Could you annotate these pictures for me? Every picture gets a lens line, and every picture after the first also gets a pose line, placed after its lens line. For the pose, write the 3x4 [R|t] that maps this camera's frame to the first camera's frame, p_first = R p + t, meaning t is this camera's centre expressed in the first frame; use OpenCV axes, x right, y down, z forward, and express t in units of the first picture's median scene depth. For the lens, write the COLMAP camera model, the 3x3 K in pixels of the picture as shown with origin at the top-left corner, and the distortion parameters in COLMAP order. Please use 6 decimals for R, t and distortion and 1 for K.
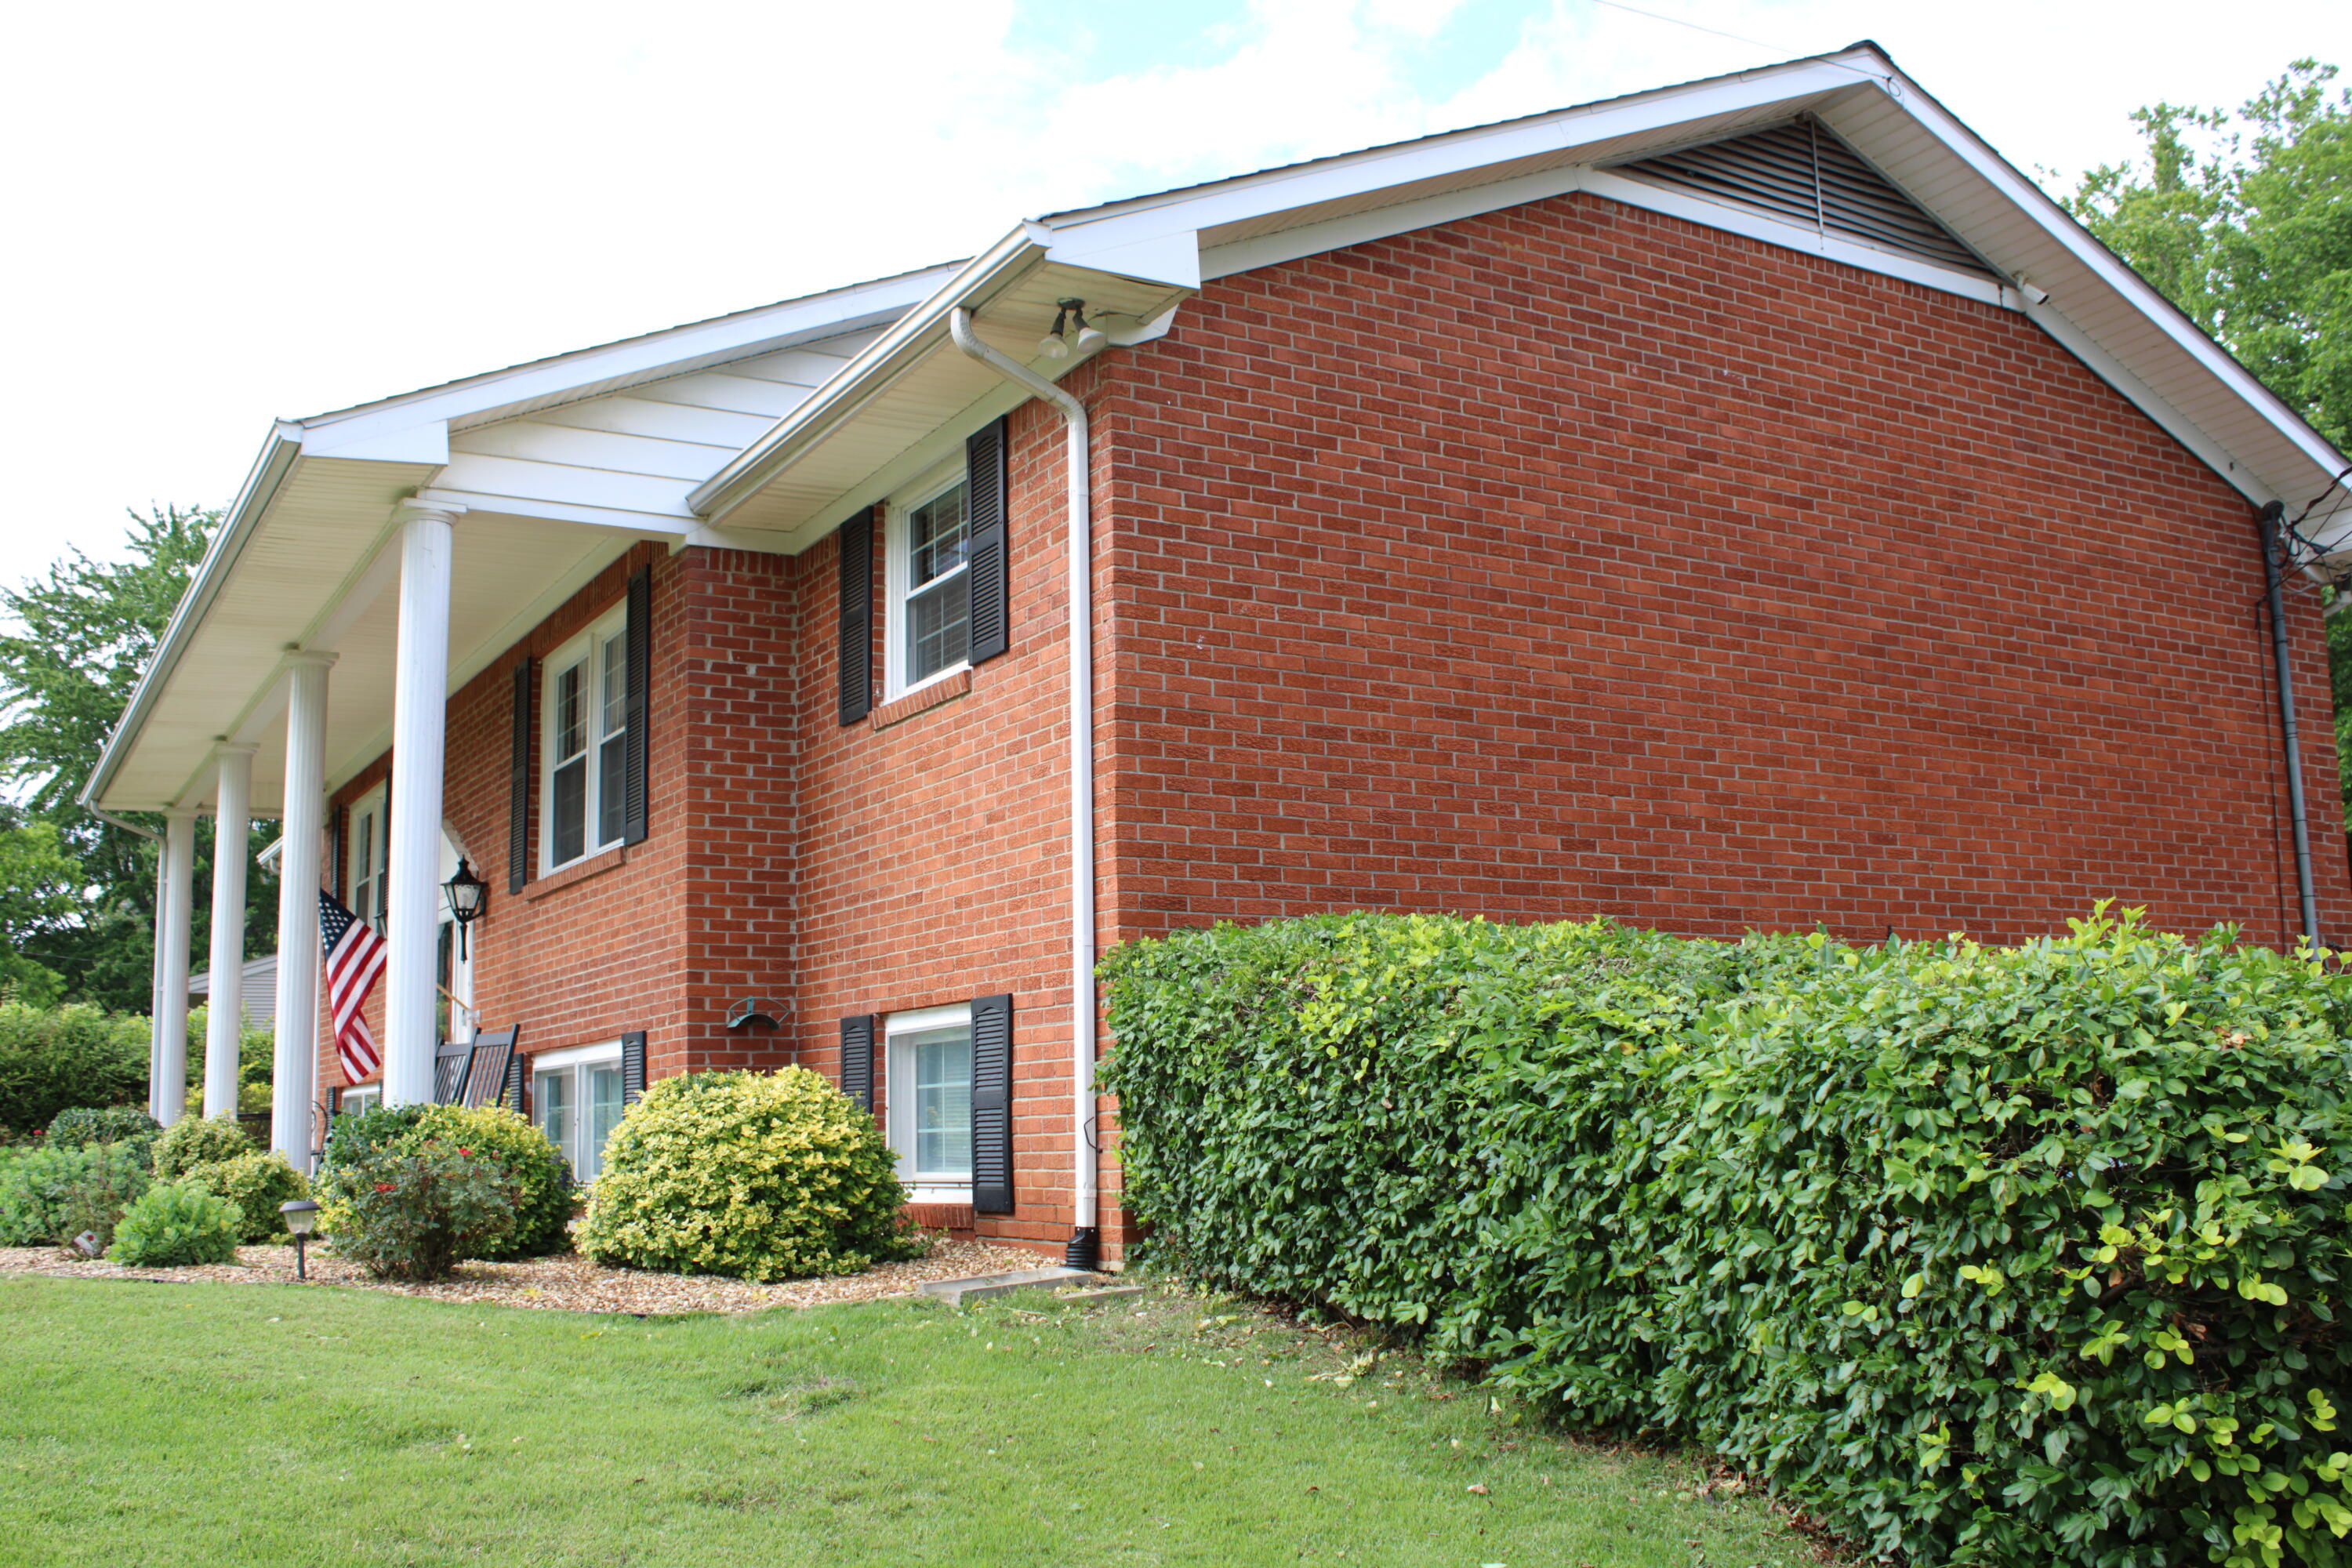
lens RADIAL K [[2209.4, 0, 1176.0], [0, 2209.4, 784.0], [0, 0, 1]] dist [-0.084027, 0.009045]
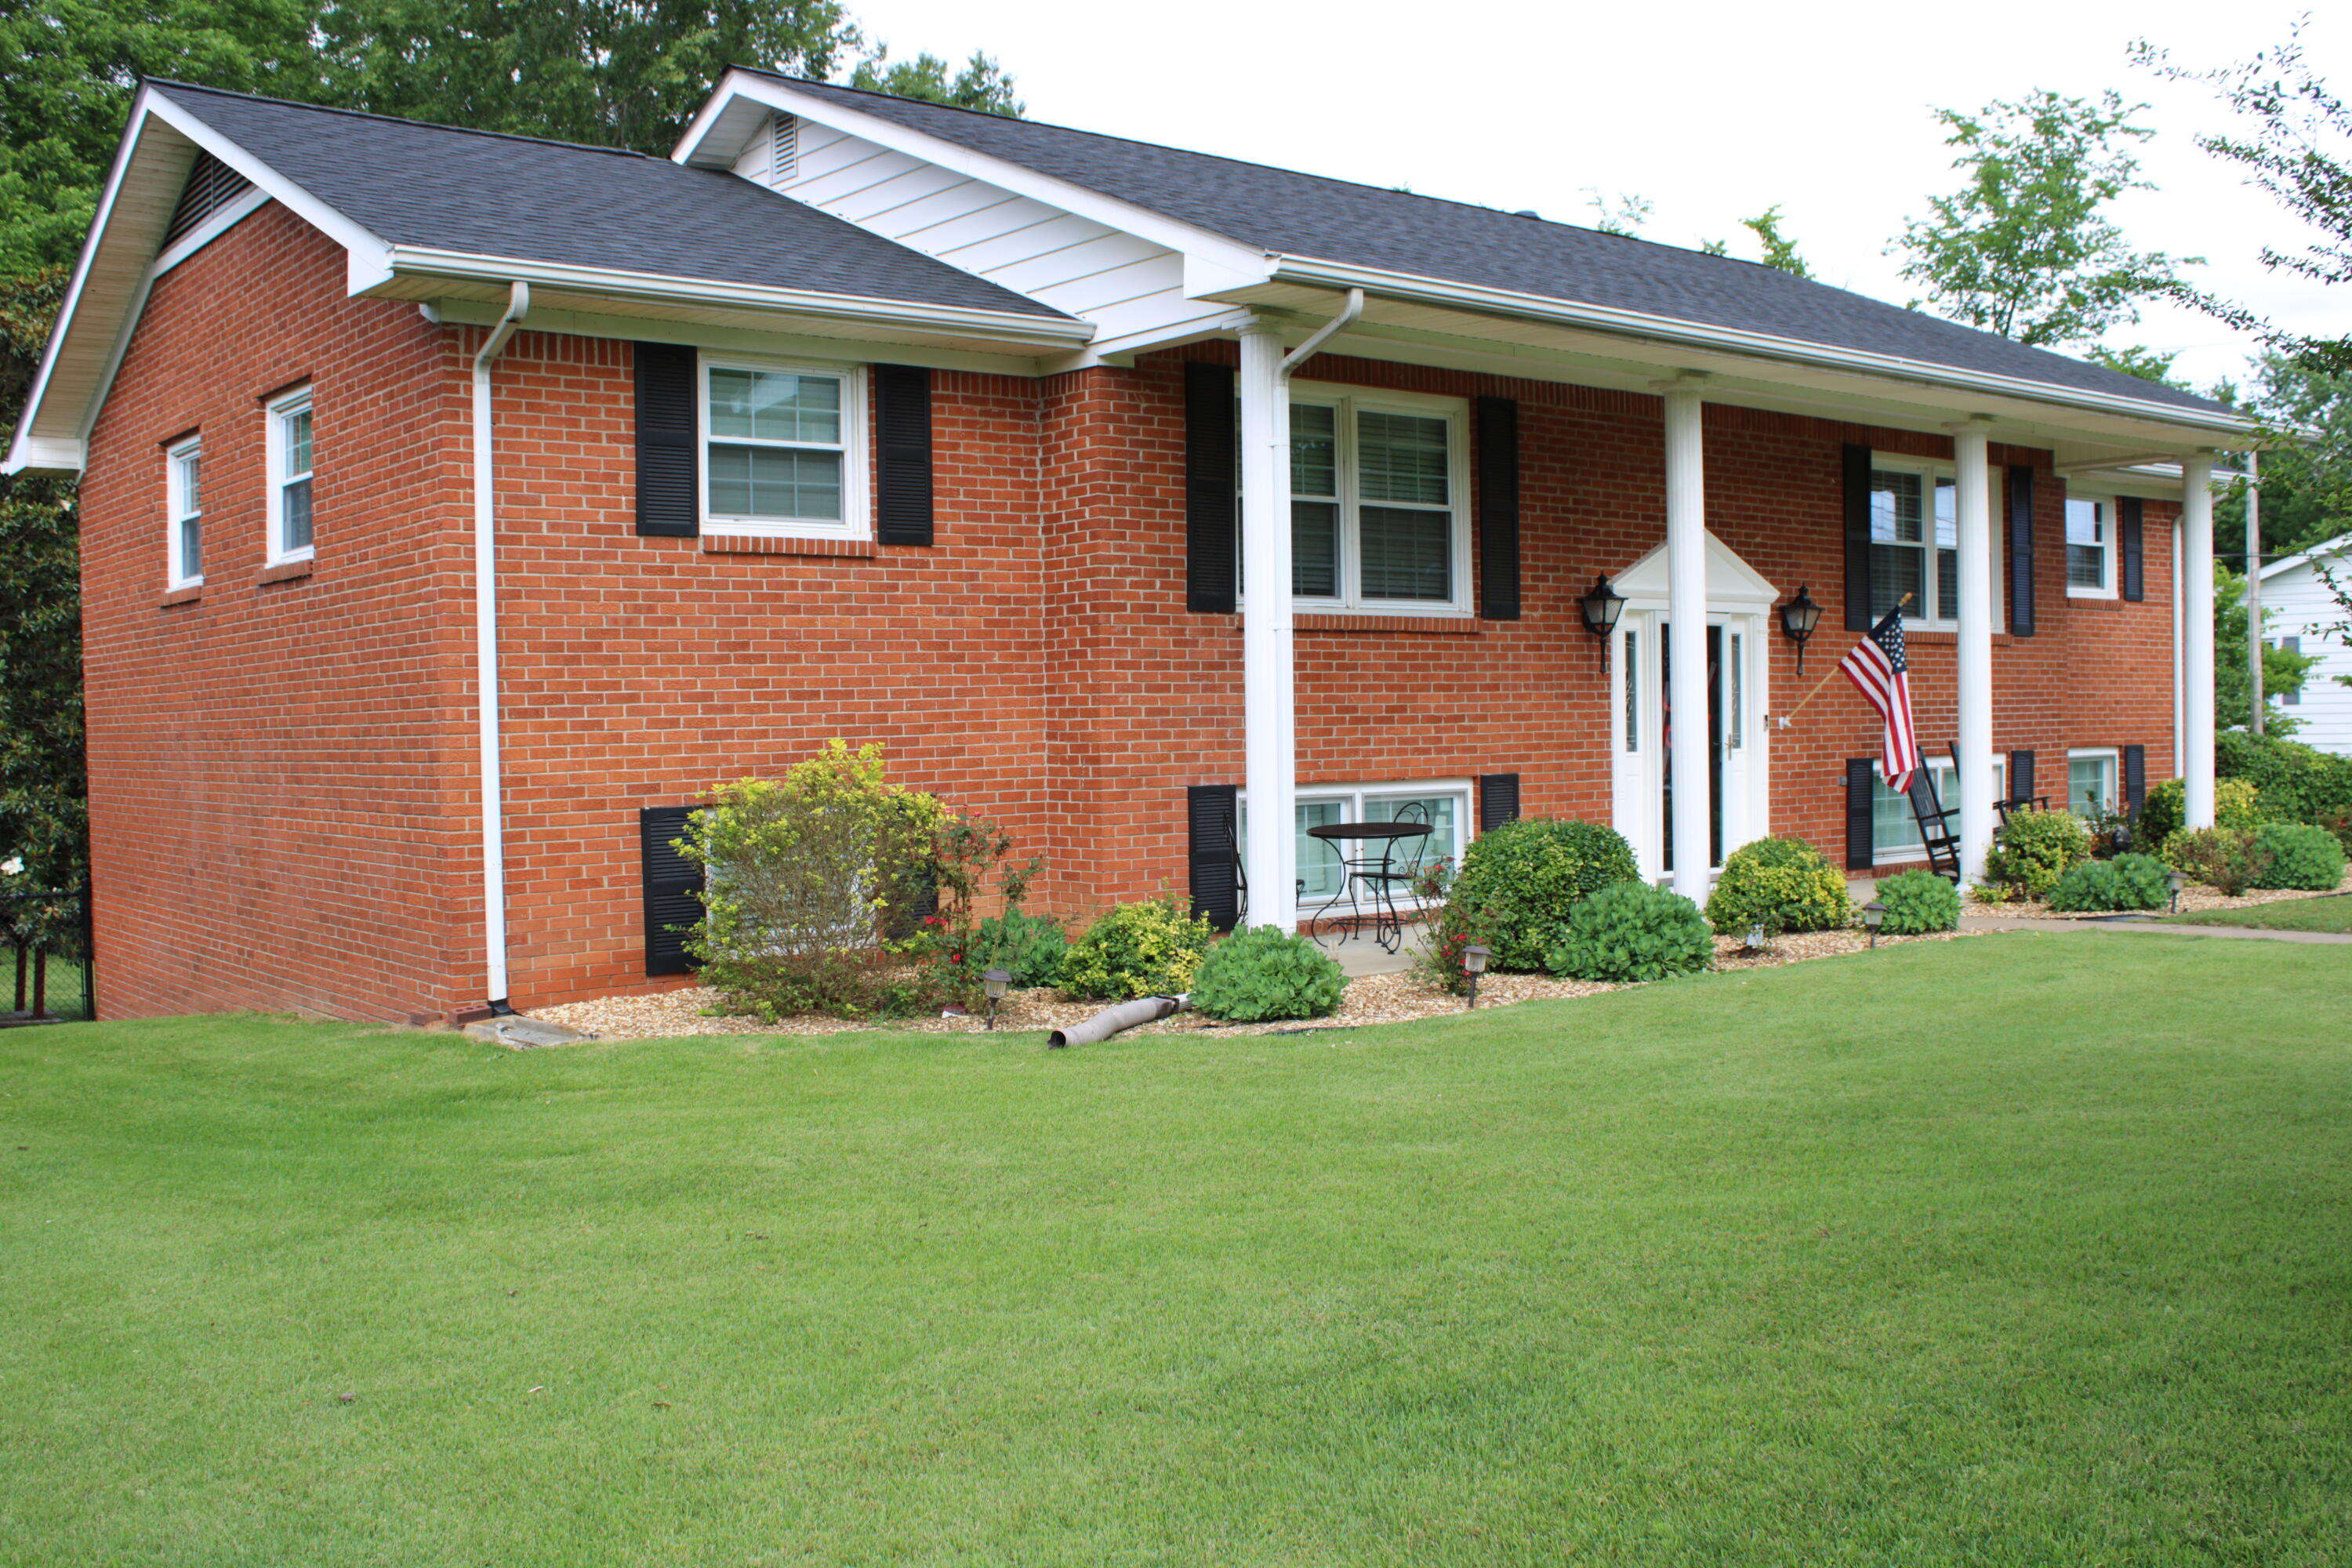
lens RADIAL K [[2209.4, 0, 1176.0], [0, 2209.4, 784.0], [0, 0, 1]] dist [-0.084027, 0.009045]
pose [[-0.141658, -0.011481, 0.989849, -1.967864], [-0.144209, 0.989505, -0.009161, 0.266118], [-0.979355, -0.144043, -0.141827, 2.012981]]
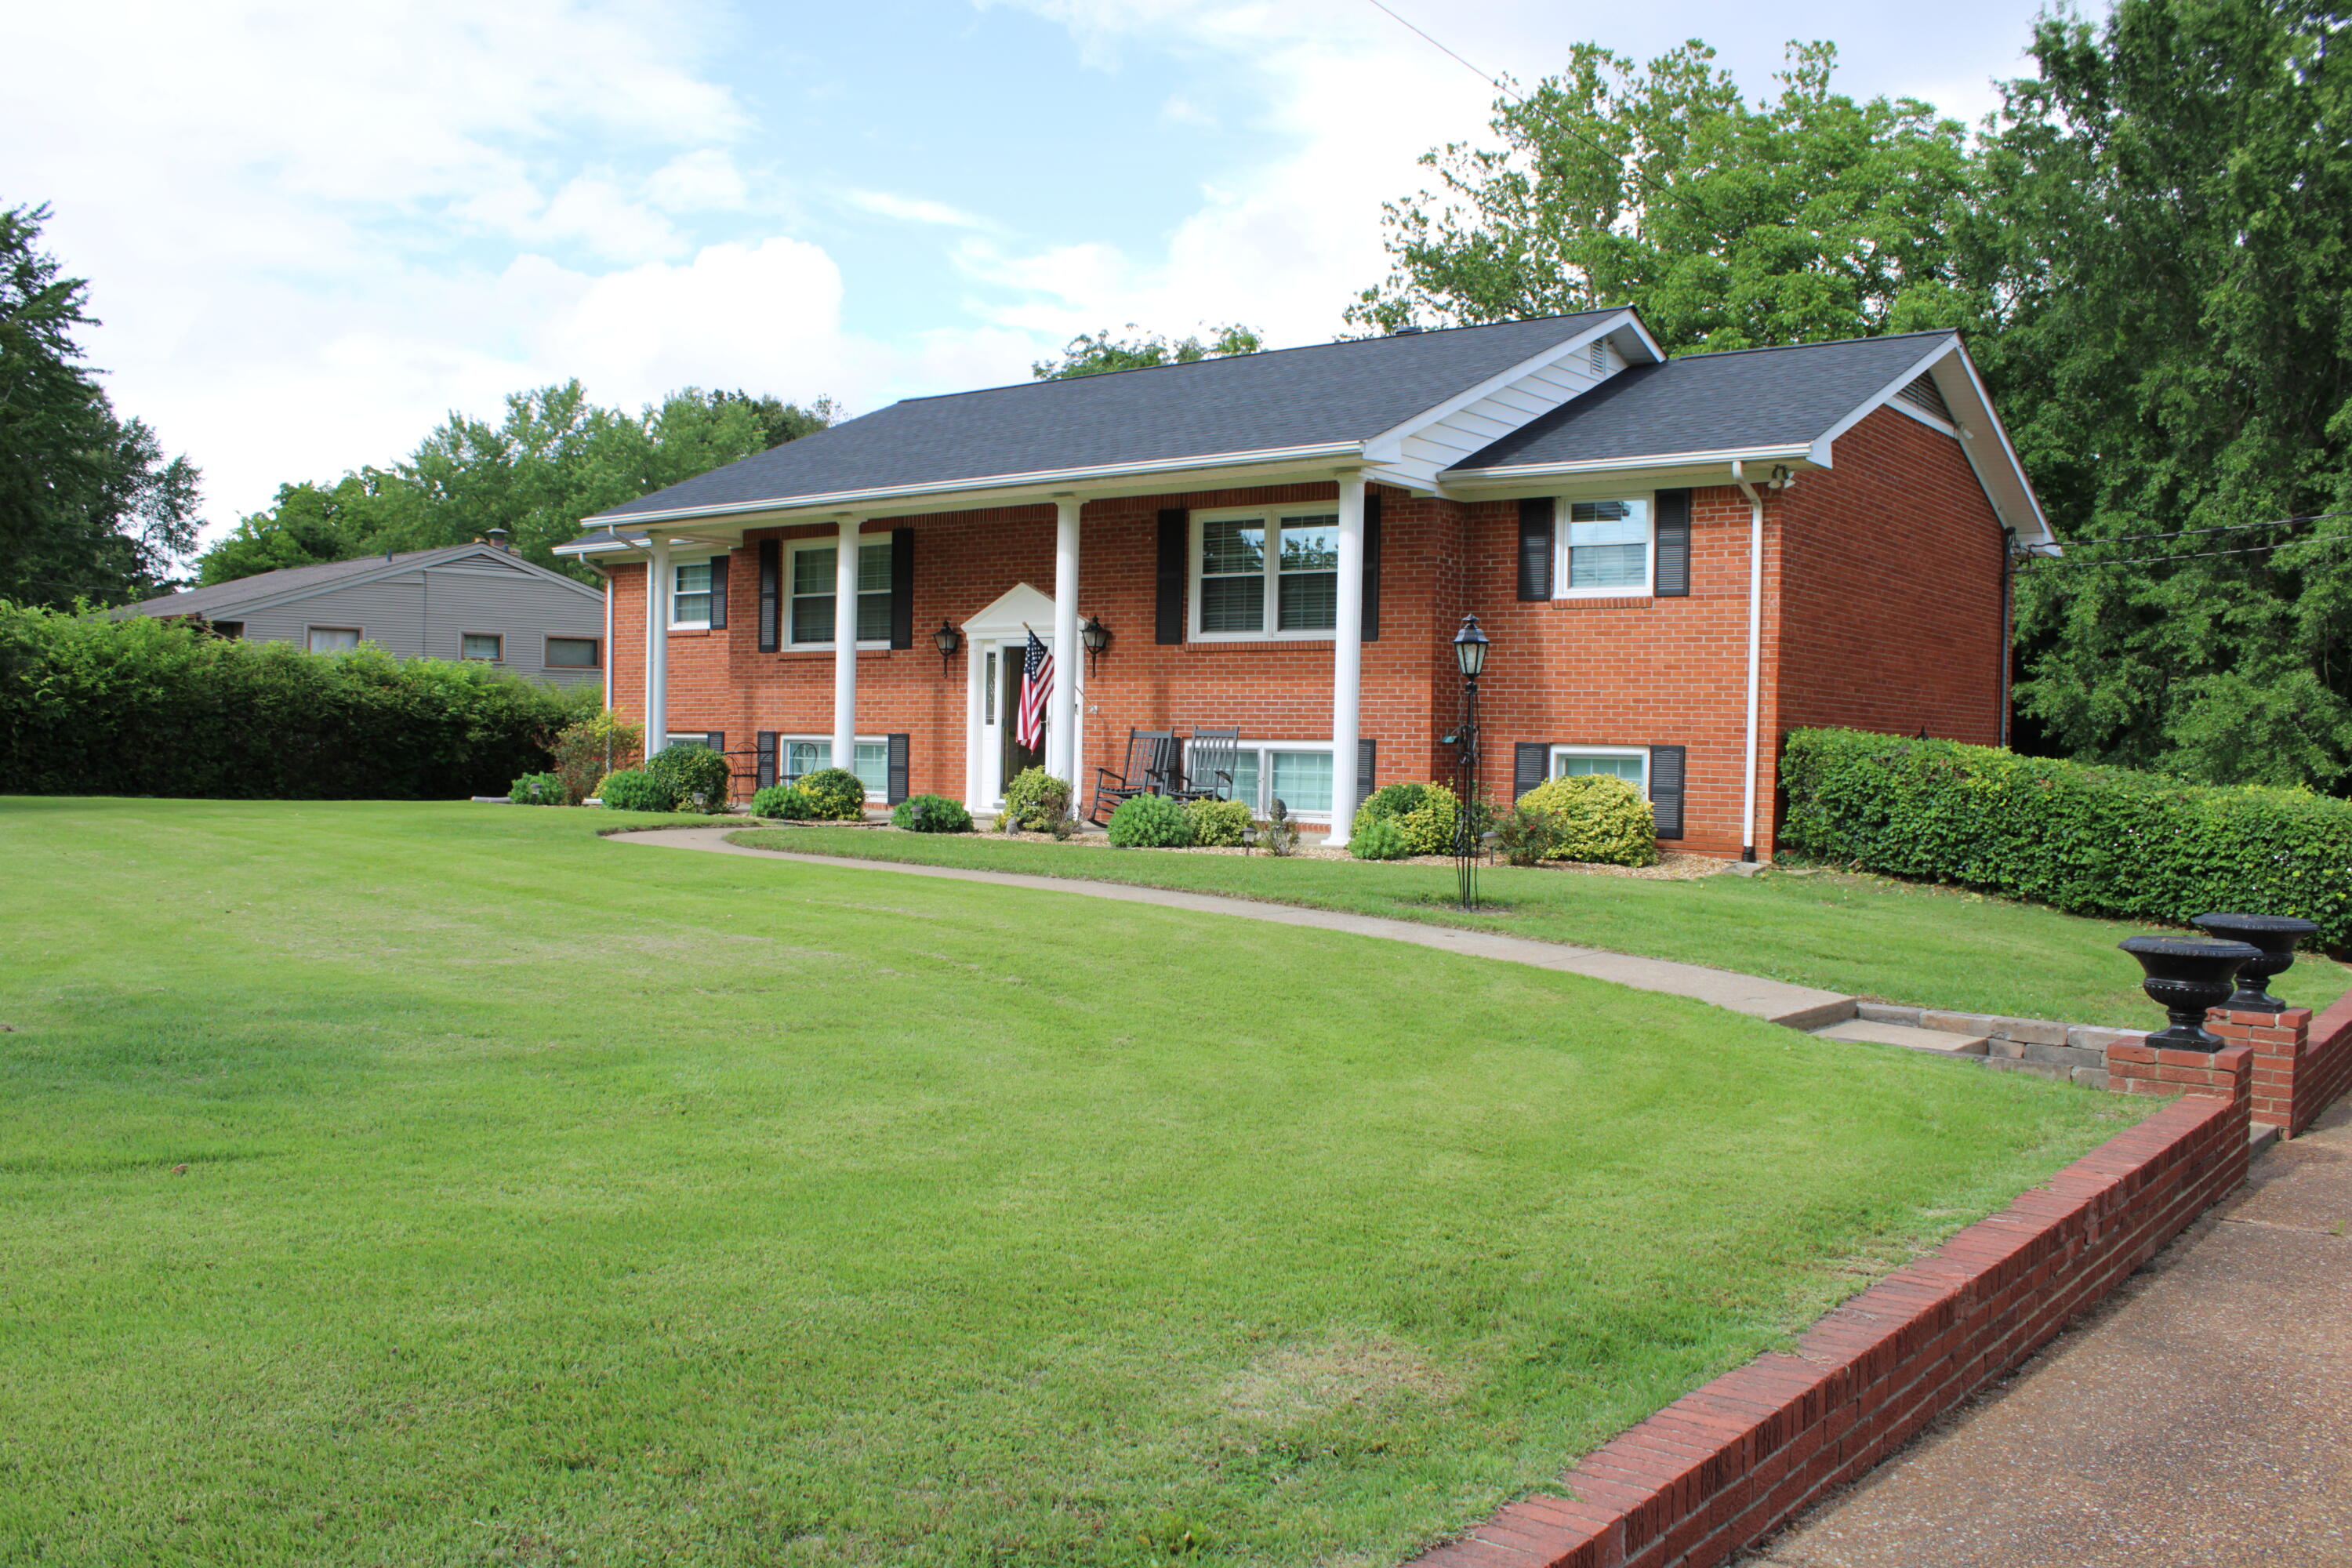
lens RADIAL K [[1975.8, 0, 1176.0], [0, 1975.8, 784.0], [0, 0, 1]] dist [-0.165552, 0.160305]
pose [[0.925128, 0.023710, 0.378913, -1.174213], [-0.094018, 0.981268, 0.168148, -0.140542], [-0.367829, -0.191184, 0.910028, -0.598190]]
